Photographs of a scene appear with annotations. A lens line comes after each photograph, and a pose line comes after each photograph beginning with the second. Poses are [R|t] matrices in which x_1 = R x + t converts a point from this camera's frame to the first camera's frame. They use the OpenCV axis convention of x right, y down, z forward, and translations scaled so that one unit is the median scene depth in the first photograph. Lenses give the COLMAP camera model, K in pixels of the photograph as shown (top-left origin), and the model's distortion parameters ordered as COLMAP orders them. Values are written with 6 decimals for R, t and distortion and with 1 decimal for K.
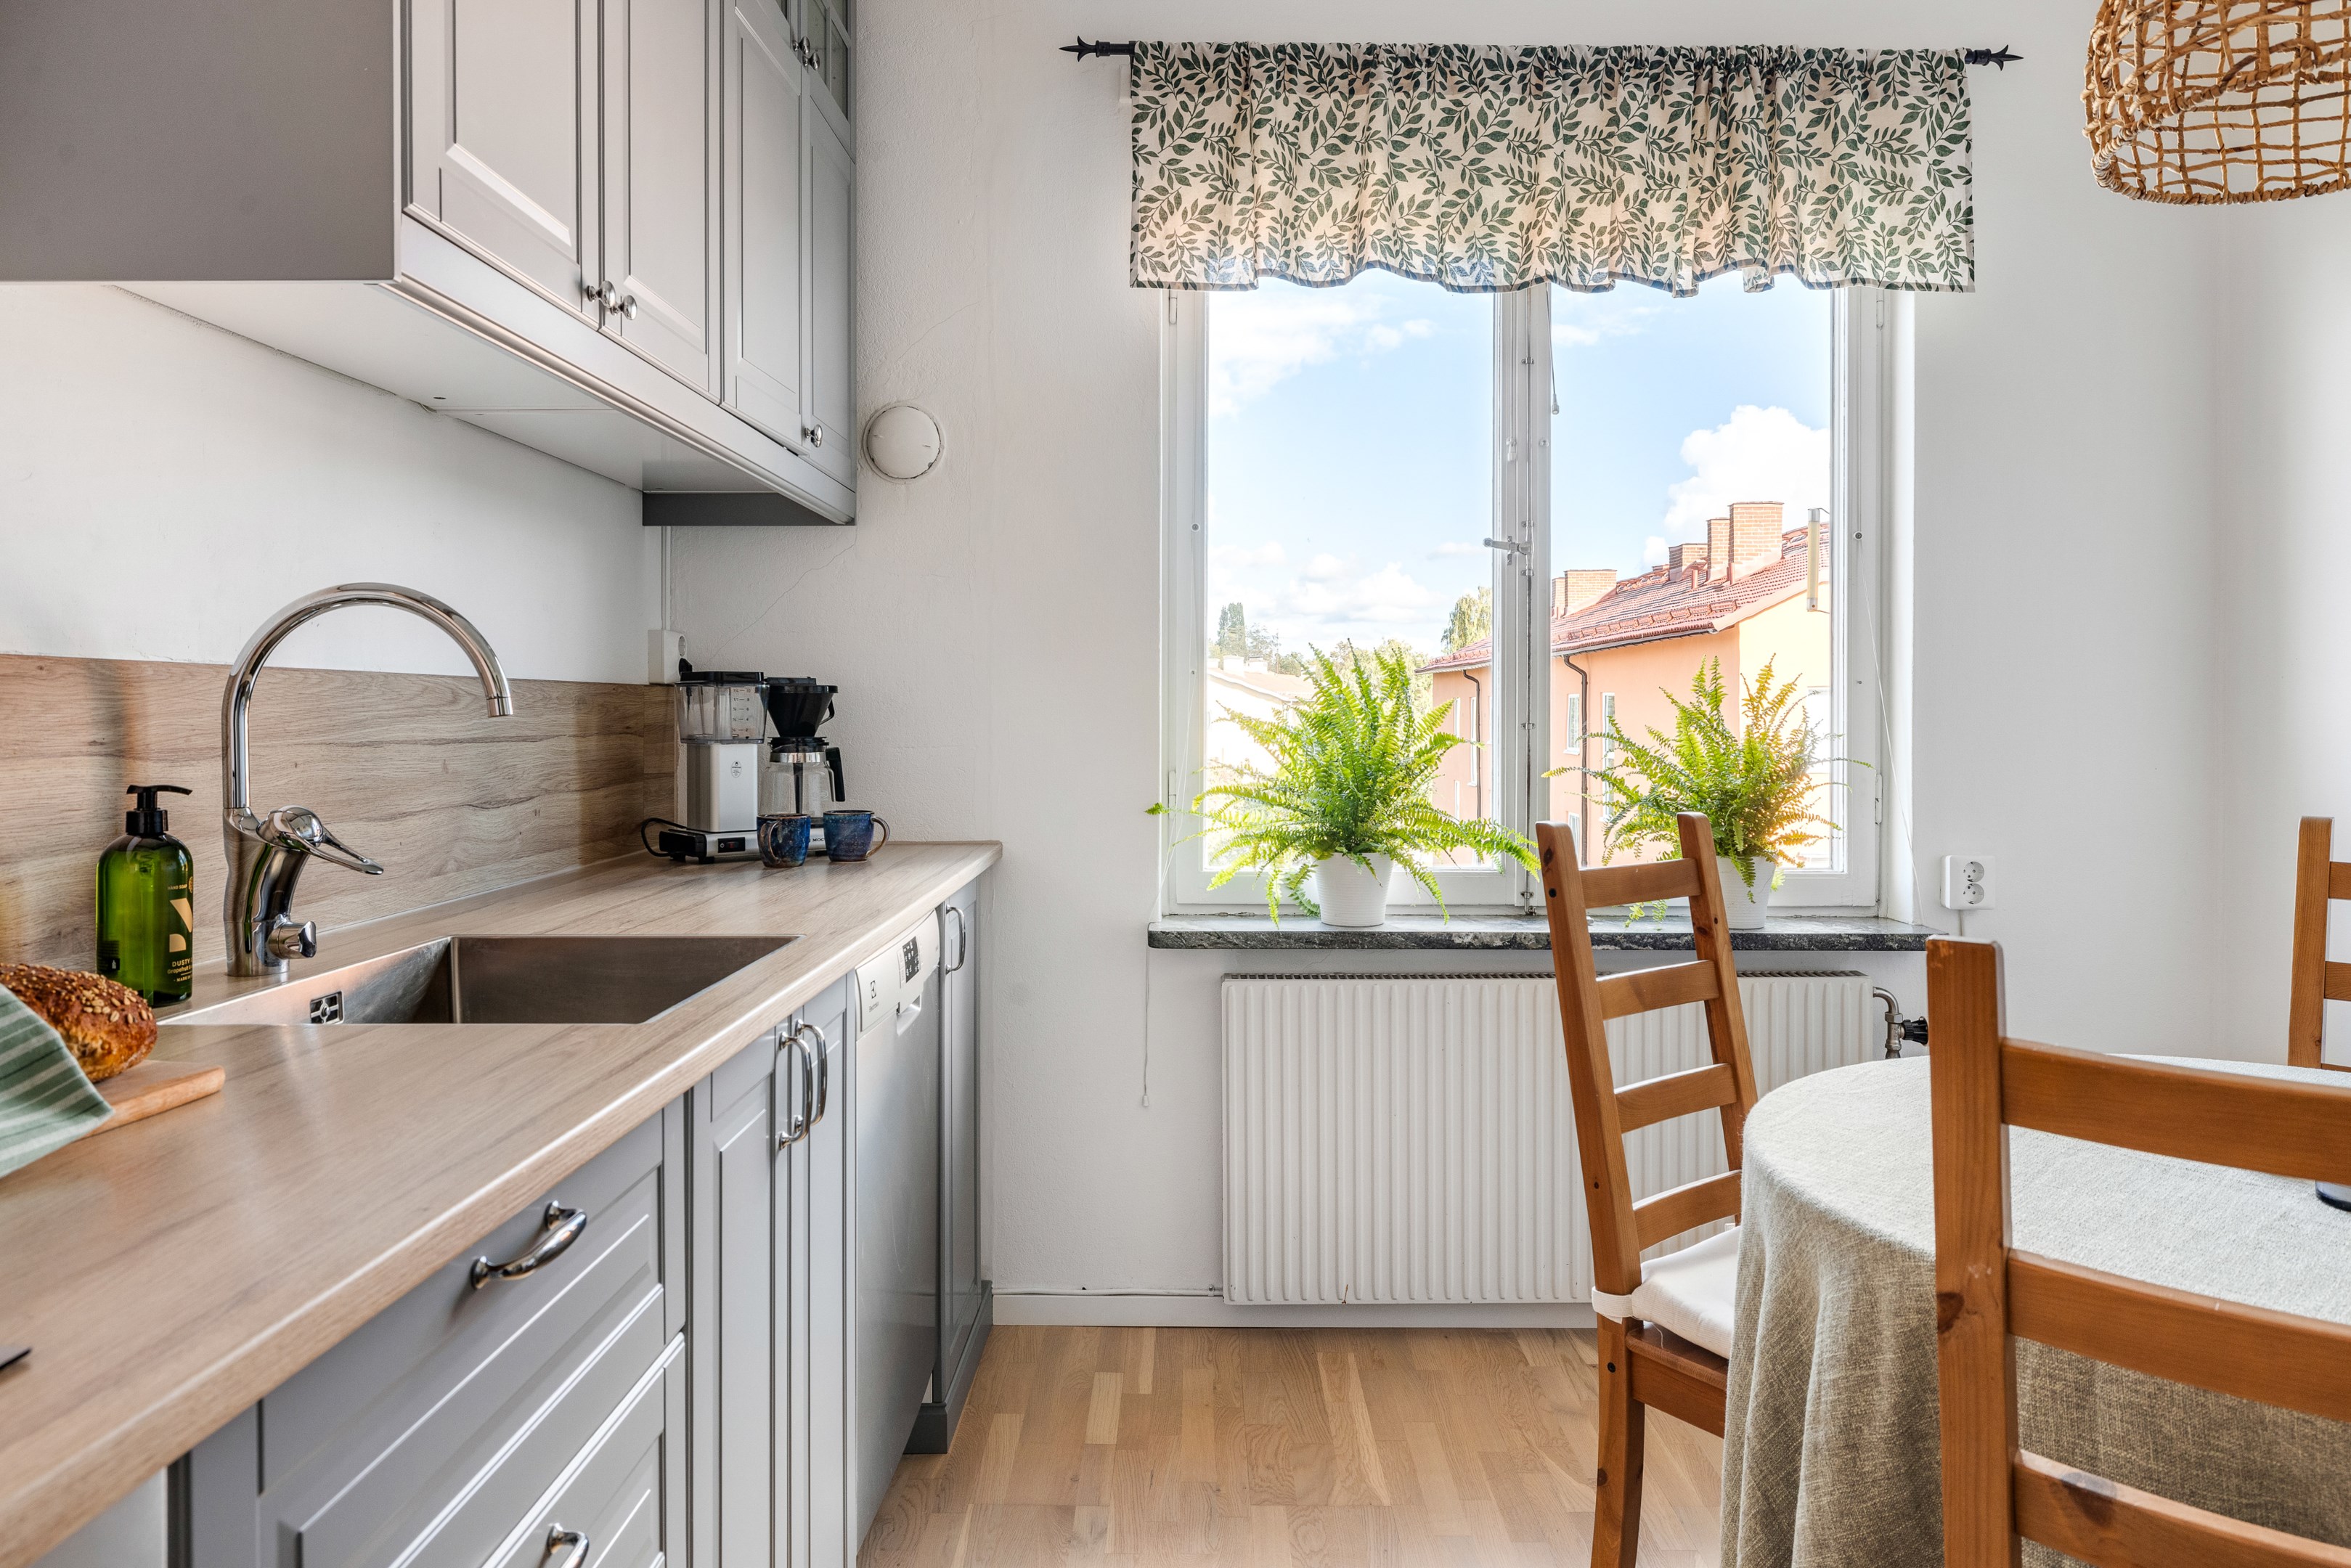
lens RADIAL K [[1593.3, 0, 1175.6], [0, 1593.3, 747.7], [0, 0, 1]] dist [-0.003281, 0.001997]
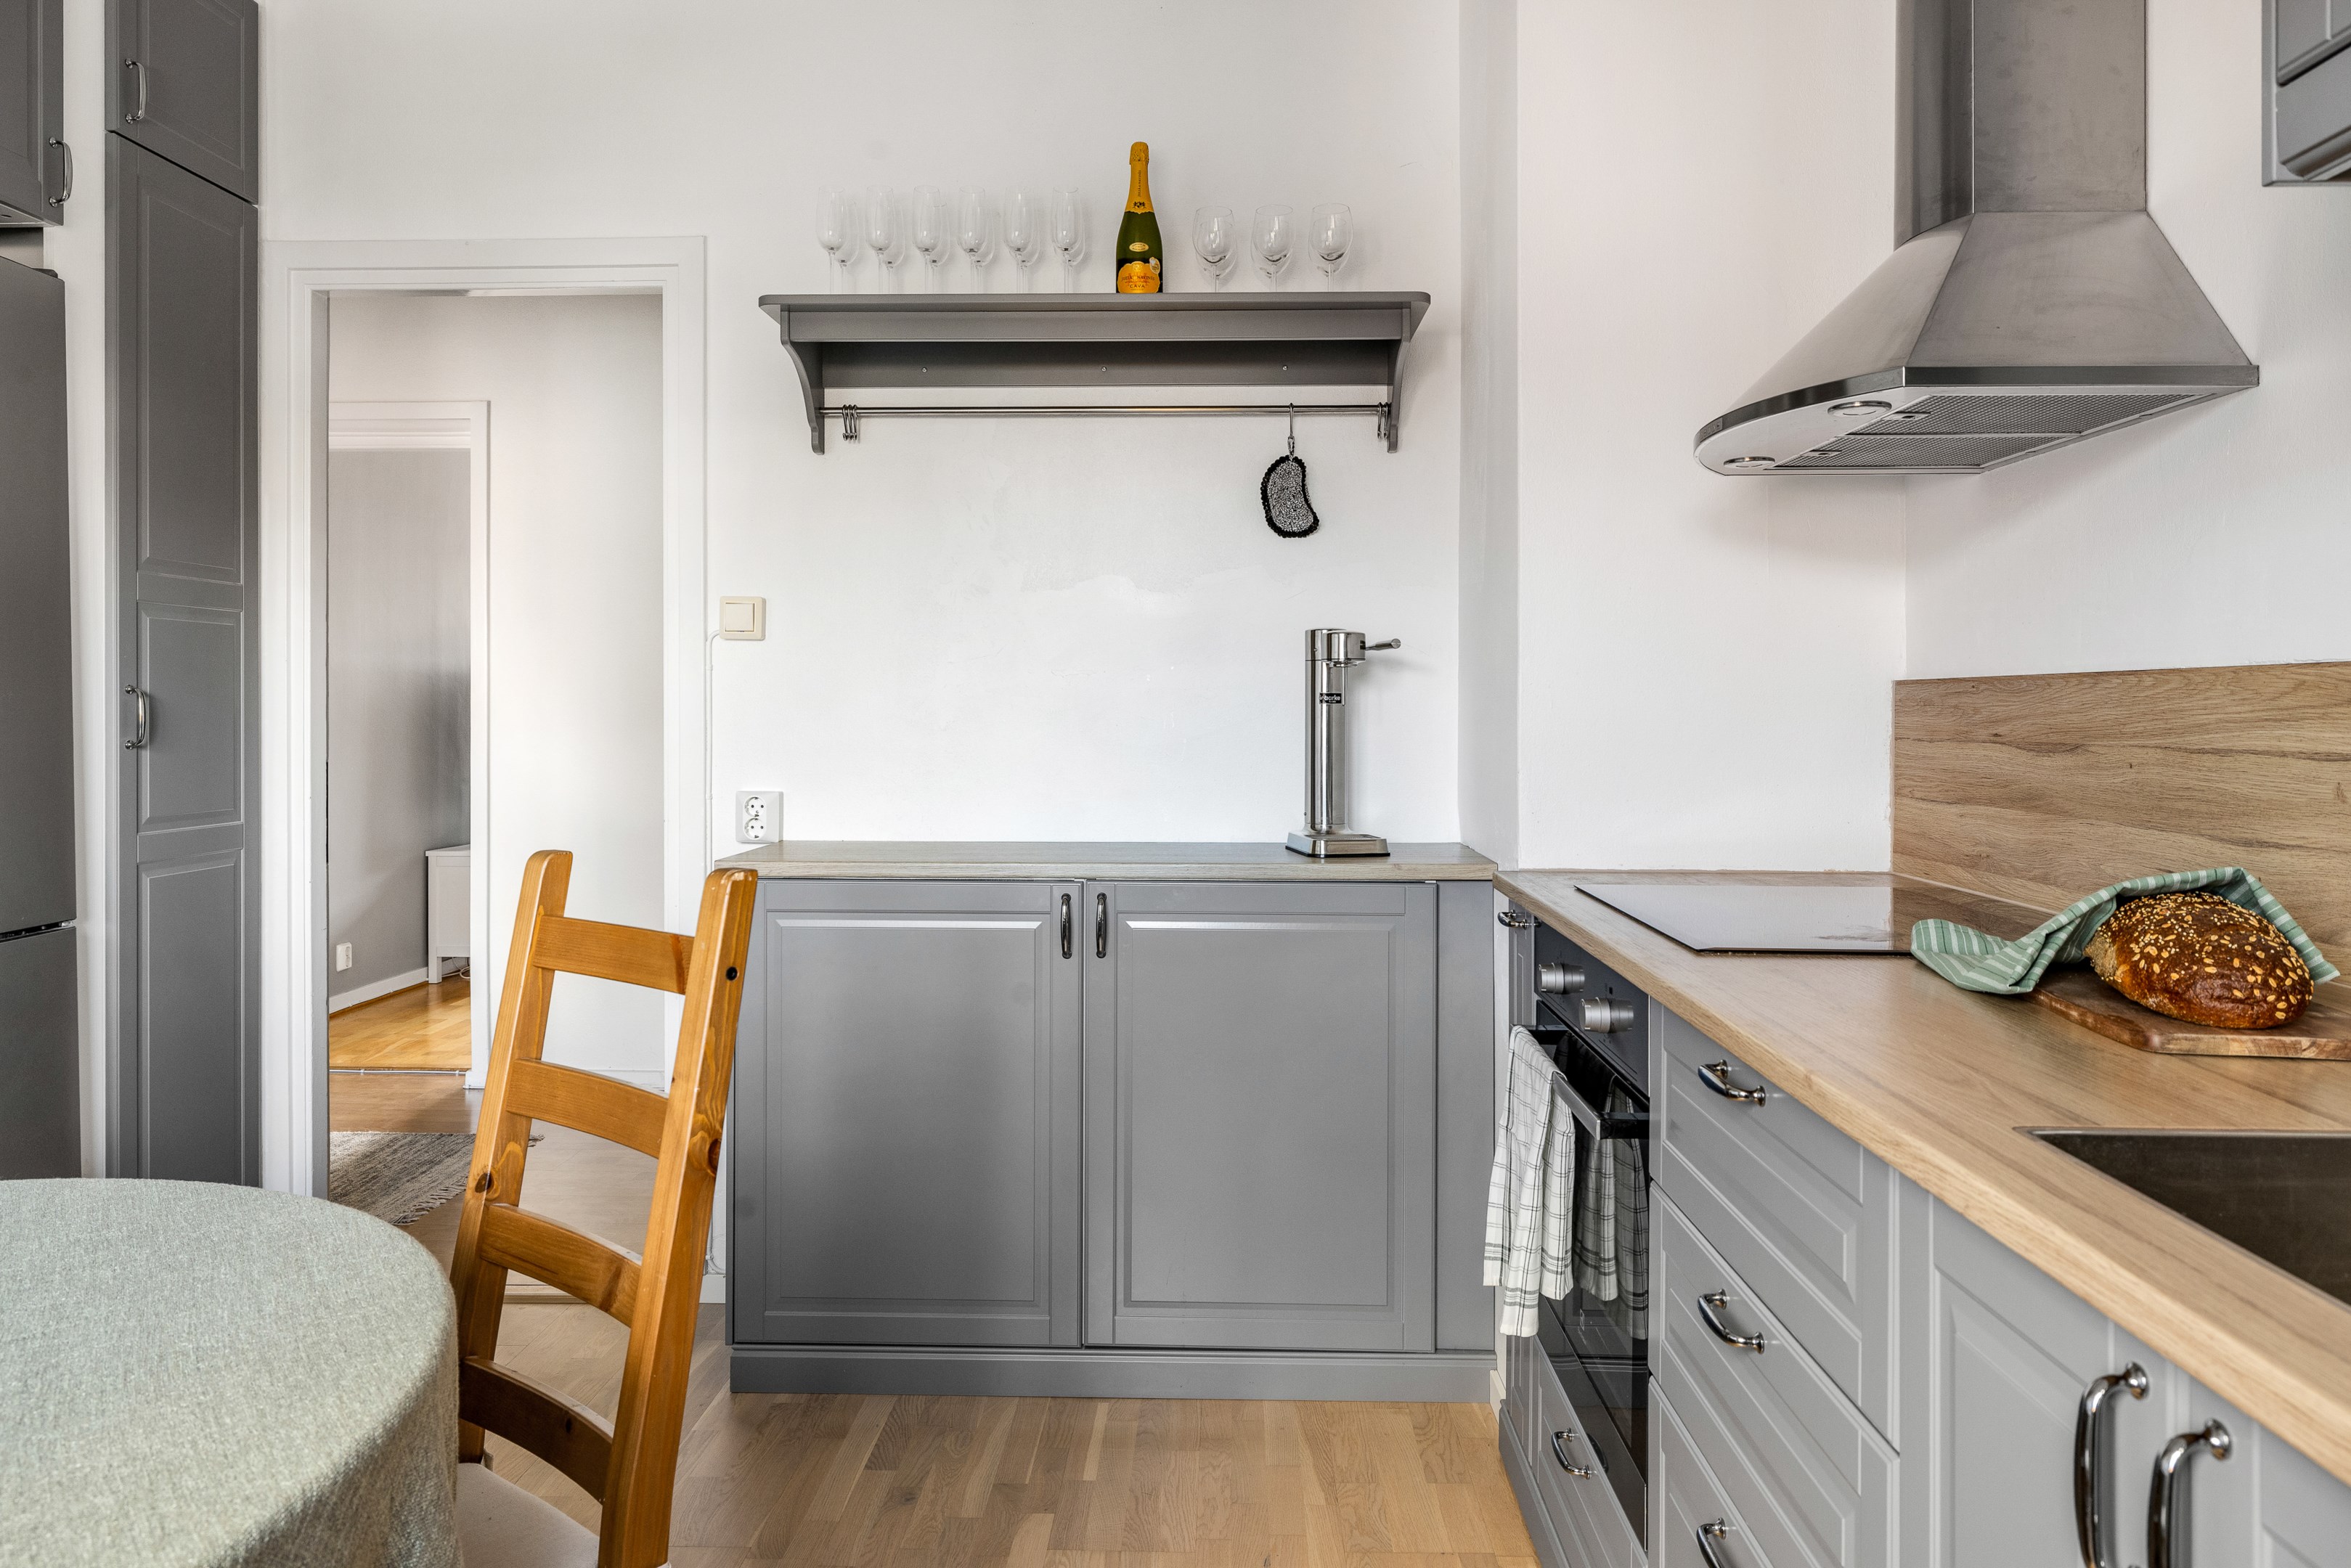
lens RADIAL K [[1593.3, 0, 1175.6], [0, 1593.3, 747.7], [0, 0, 1]] dist [-0.003281, 0.001997]
pose [[-0.999810, 0.000427, 0.019471, 0.044377], [0.001296, 0.999003, 0.044626, -0.044115], [-0.019432, 0.044643, -0.998814, 1.885628]]
